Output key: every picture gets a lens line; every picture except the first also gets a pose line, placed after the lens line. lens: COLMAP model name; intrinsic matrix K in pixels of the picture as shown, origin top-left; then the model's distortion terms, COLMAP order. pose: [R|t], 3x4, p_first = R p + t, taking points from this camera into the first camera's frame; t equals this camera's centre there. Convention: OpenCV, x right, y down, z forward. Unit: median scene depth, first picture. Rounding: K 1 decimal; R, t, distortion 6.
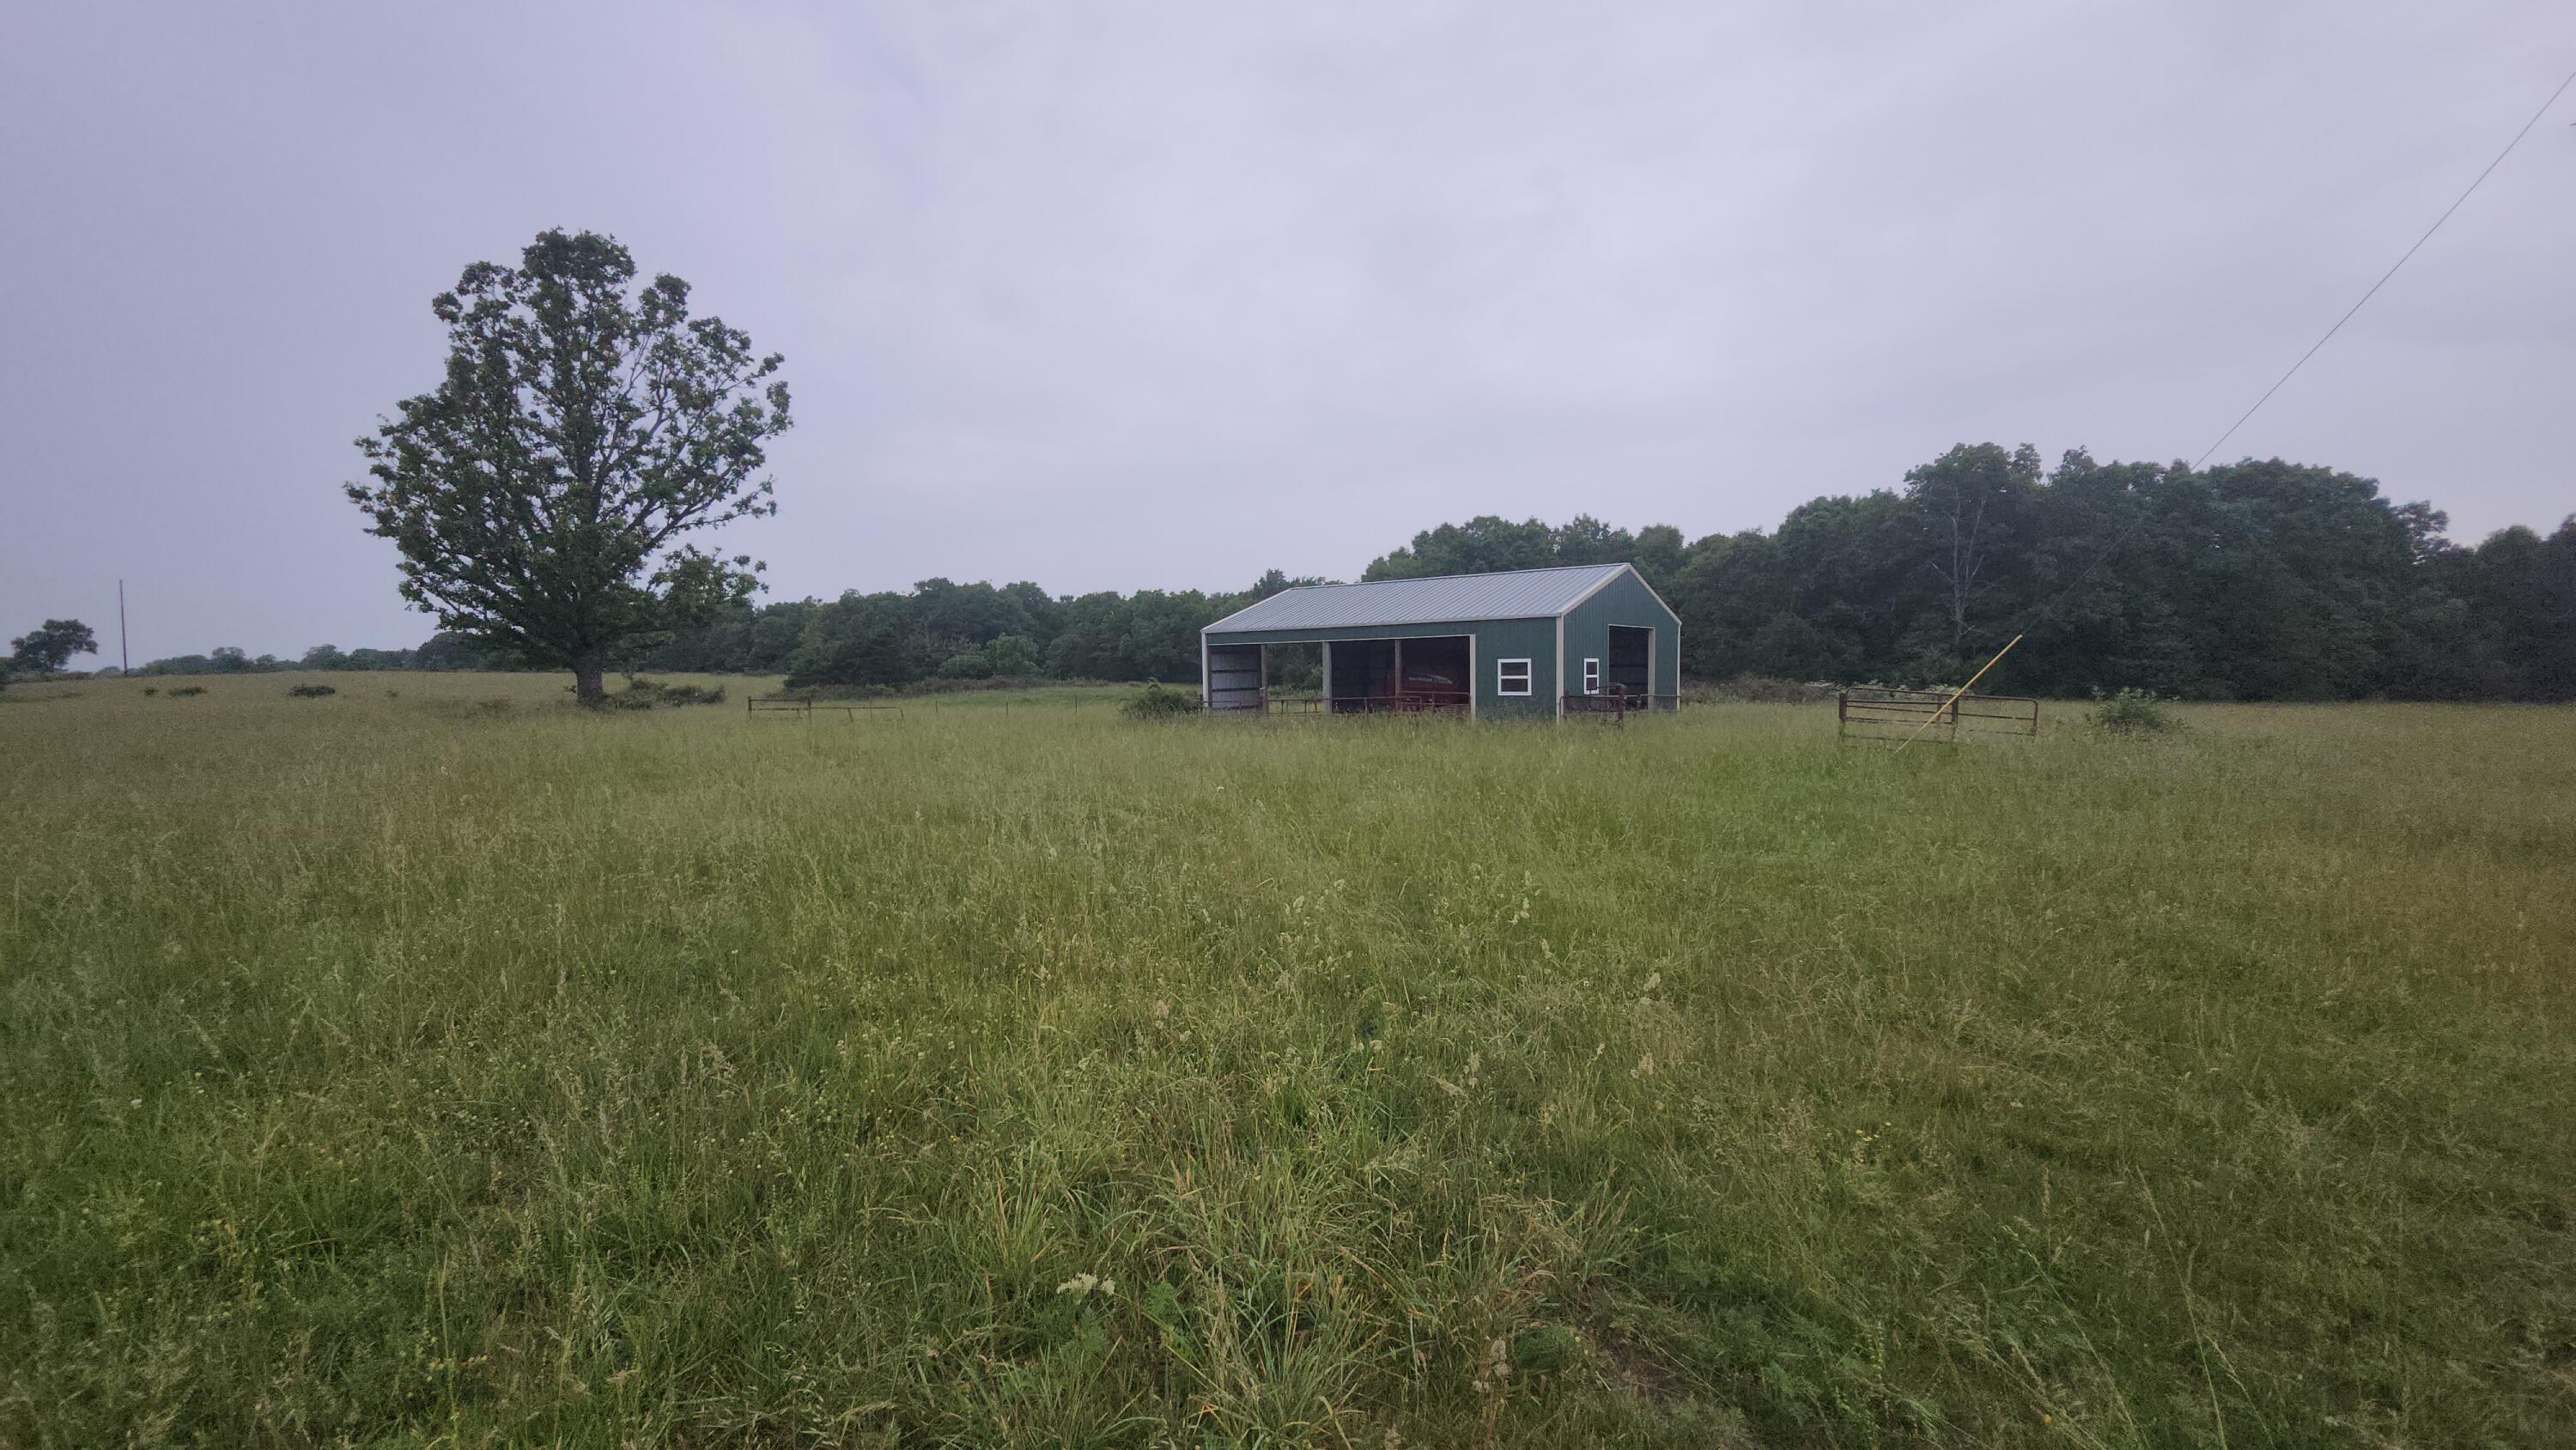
lens RADIAL K [[1018.2, 0, 1298.4], [0, 1018.2, 726.6], [0, 0, 1]] dist [-0.000415, -0.008973]
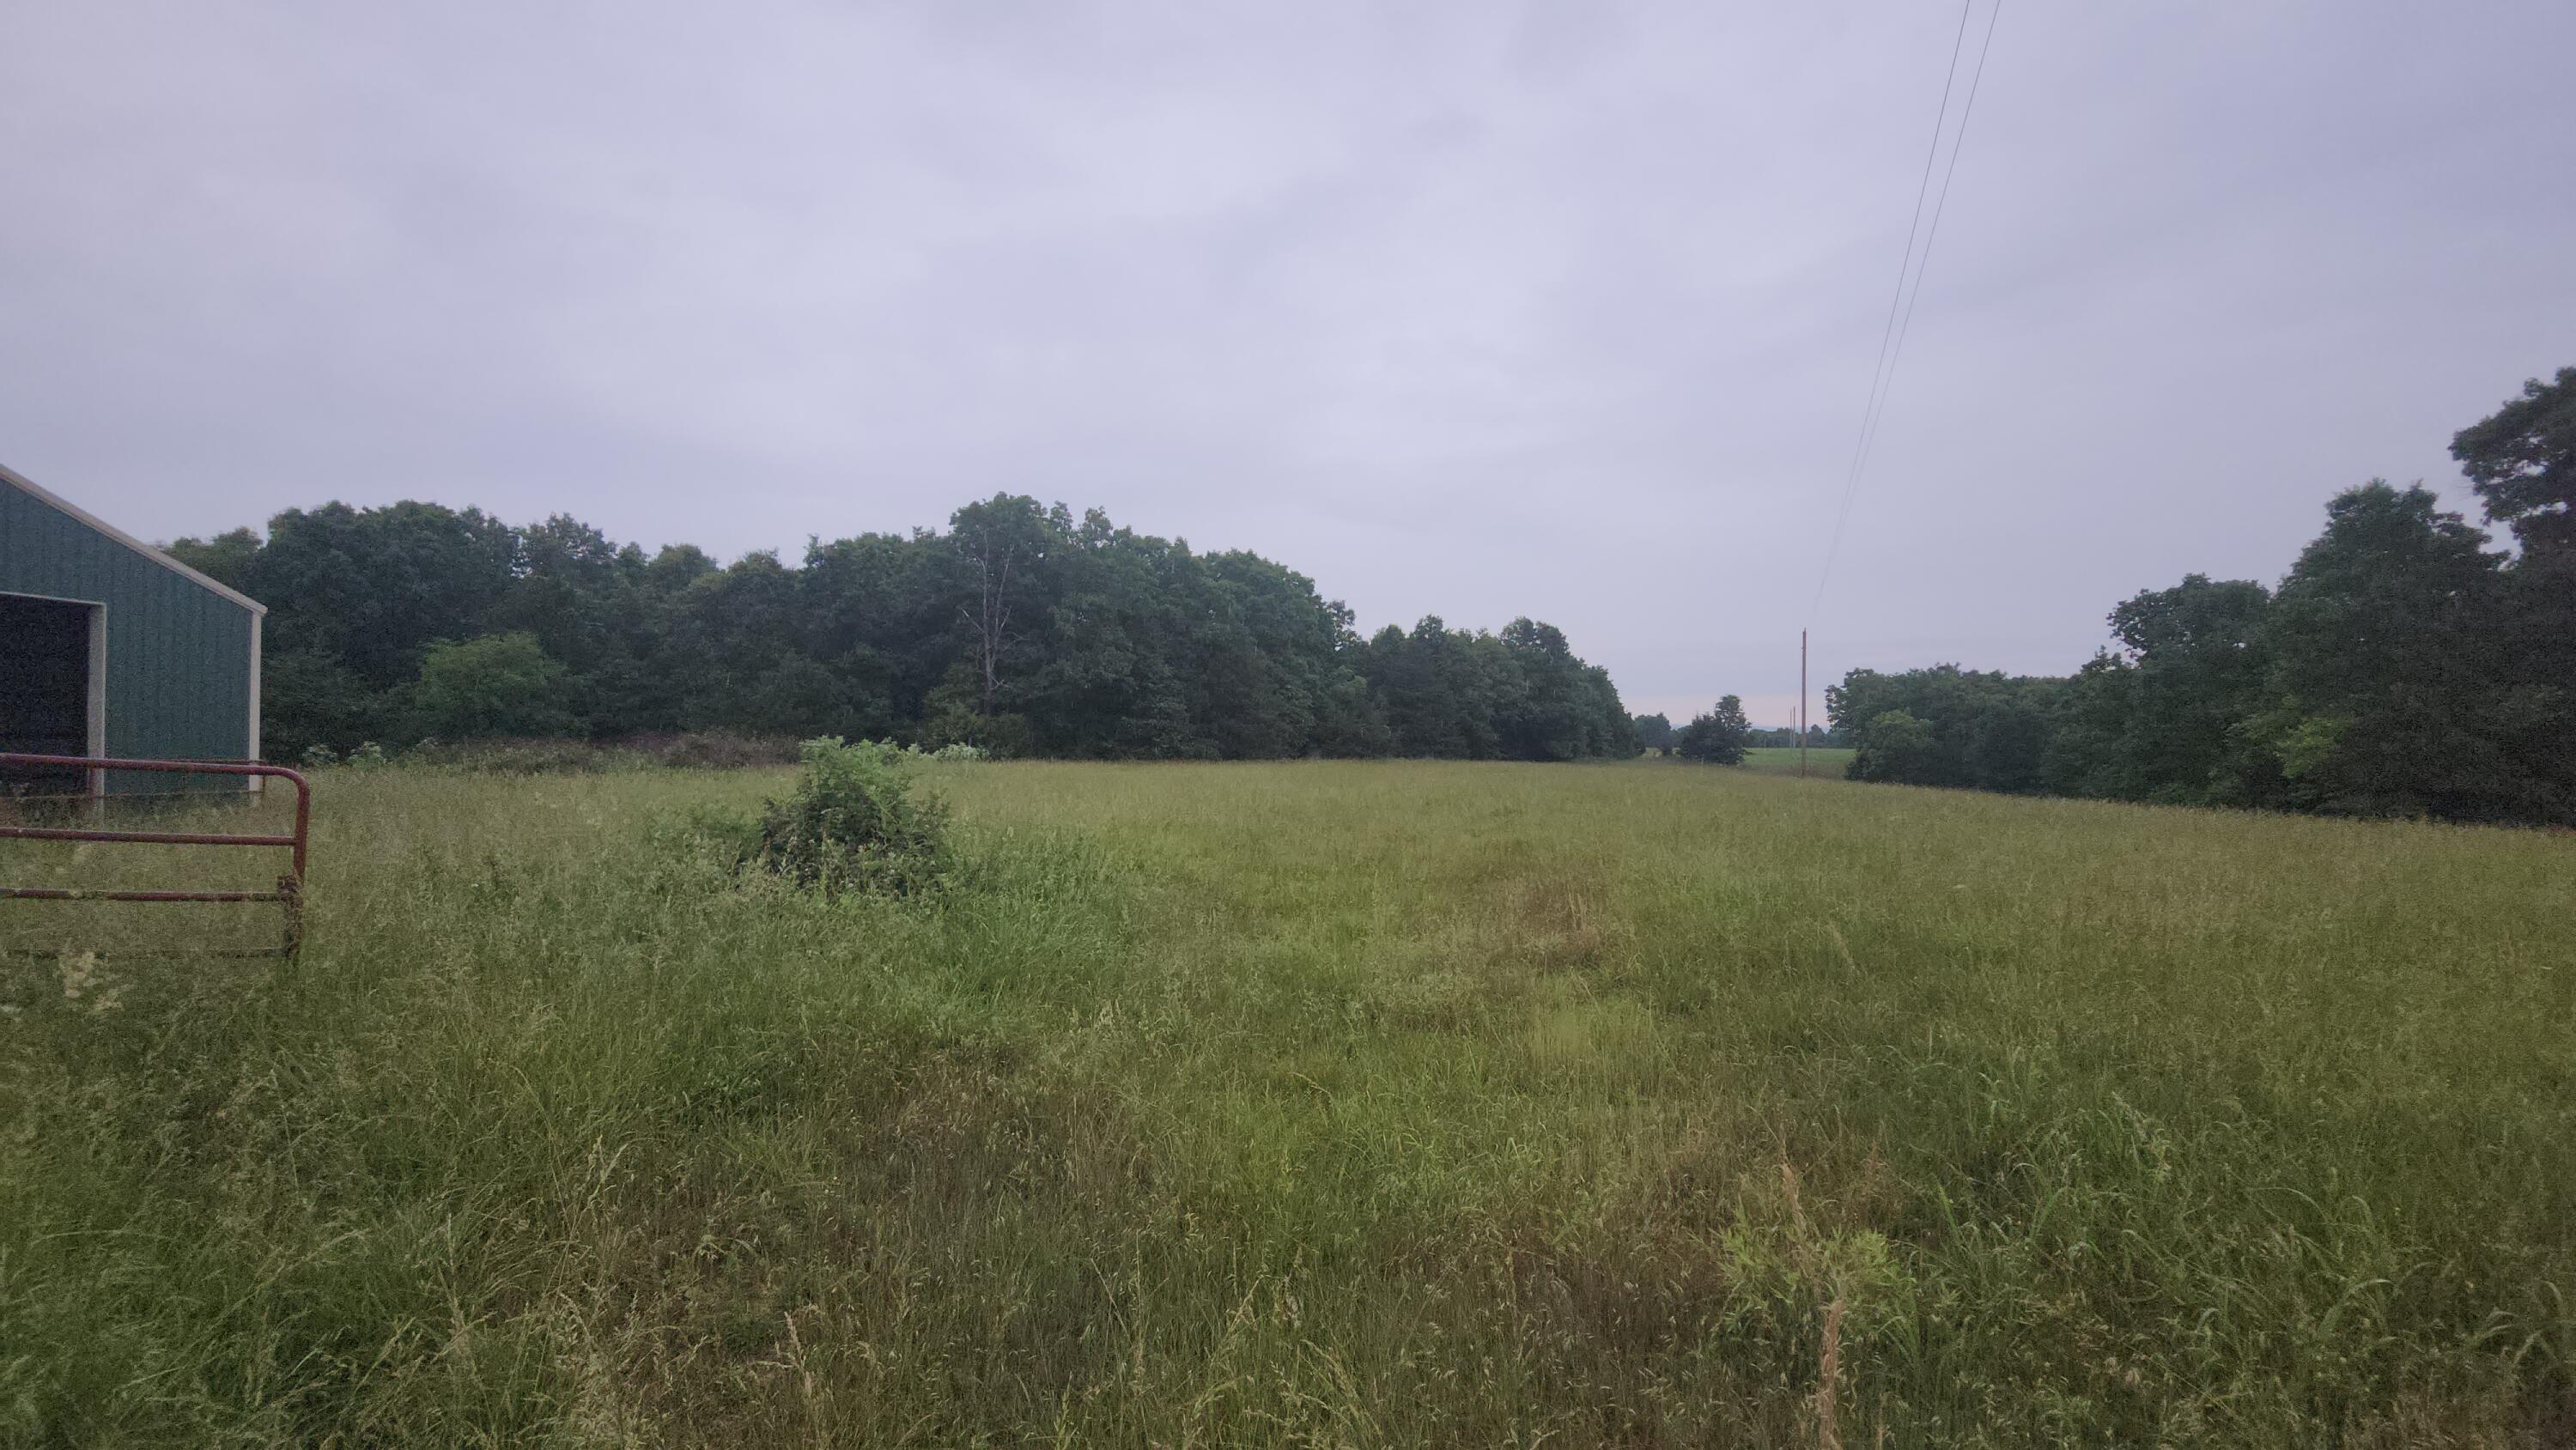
lens RADIAL K [[1018.2, 0, 1298.4], [0, 1018.2, 726.6], [0, 0, 1]] dist [-0.000415, -0.008973]
pose [[0.704490, 0.014675, 0.709562, 0.191466], [0.027756, 0.998452, -0.048207, -0.004921], [-0.709171, 0.053656, 0.702992, 0.156454]]
